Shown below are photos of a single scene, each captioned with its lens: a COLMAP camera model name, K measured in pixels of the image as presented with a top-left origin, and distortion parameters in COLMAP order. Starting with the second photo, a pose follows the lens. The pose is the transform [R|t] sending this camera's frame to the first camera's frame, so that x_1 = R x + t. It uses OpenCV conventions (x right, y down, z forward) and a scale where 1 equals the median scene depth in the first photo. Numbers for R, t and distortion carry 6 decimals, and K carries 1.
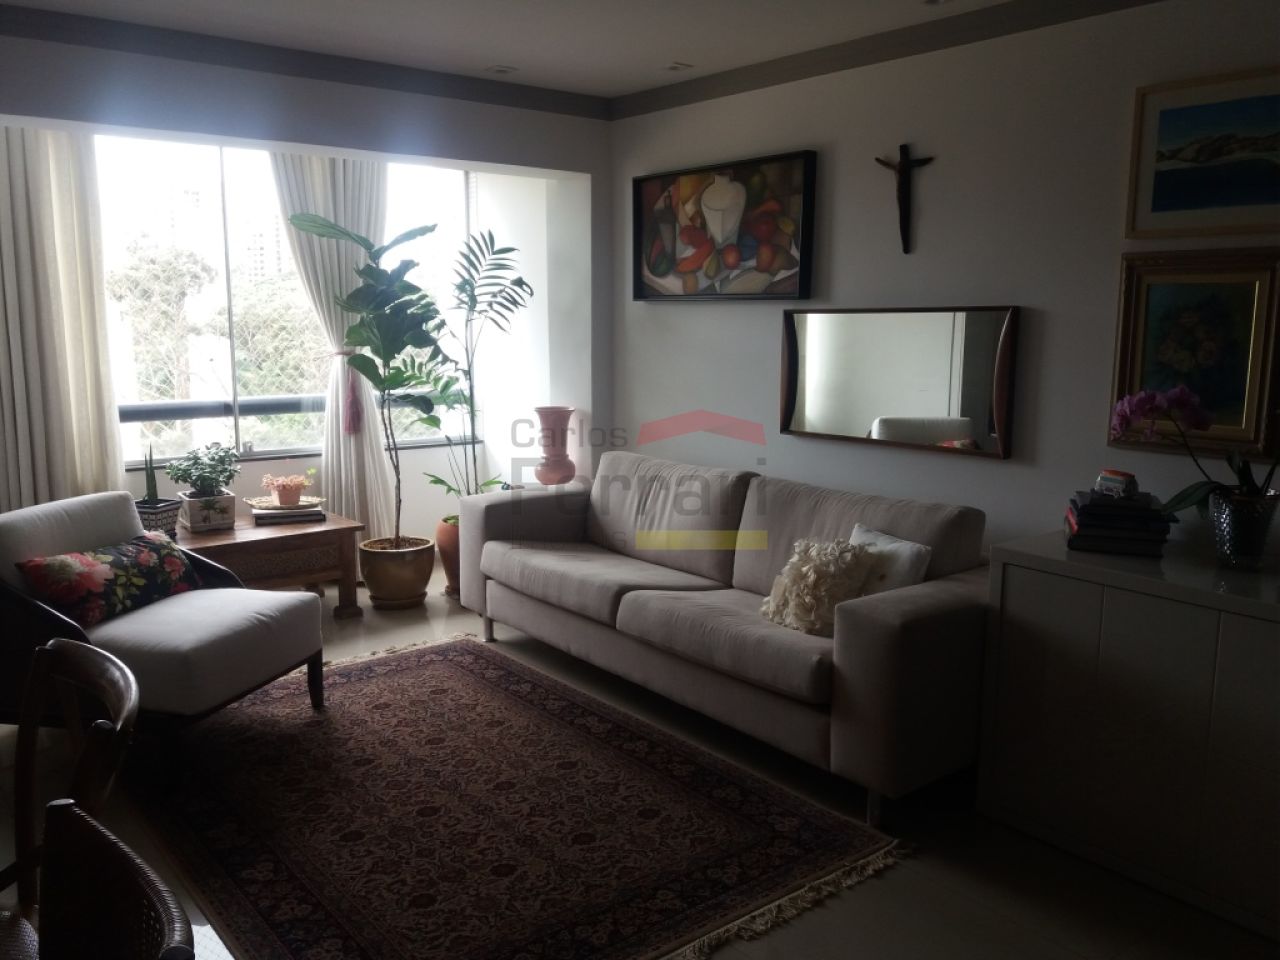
lens RADIAL K [[1105.5, 0, 640.0], [0, 1105.5, 480.0], [0, 0, 1]] dist [0.153105, -0.003532]
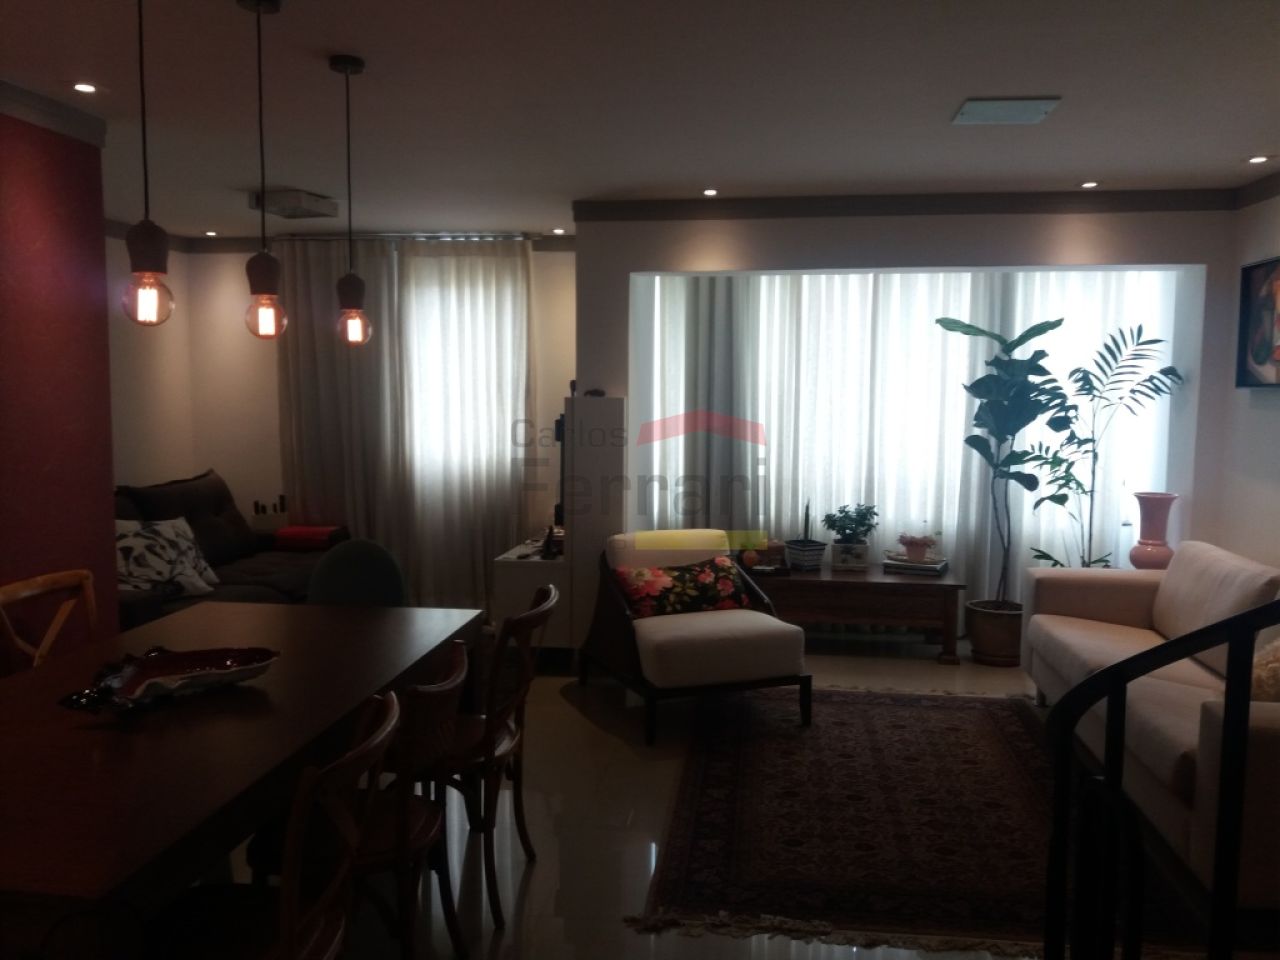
lens RADIAL K [[1105.5, 0, 640.0], [0, 1105.5, 480.0], [0, 0, 1]] dist [0.153105, -0.003532]
pose [[0.712668, 0.067886, -0.698209, 0.336746], [-0.117405, 0.992811, -0.023306, 0.000345], [0.691607, 0.098583, 0.715515, -0.066150]]
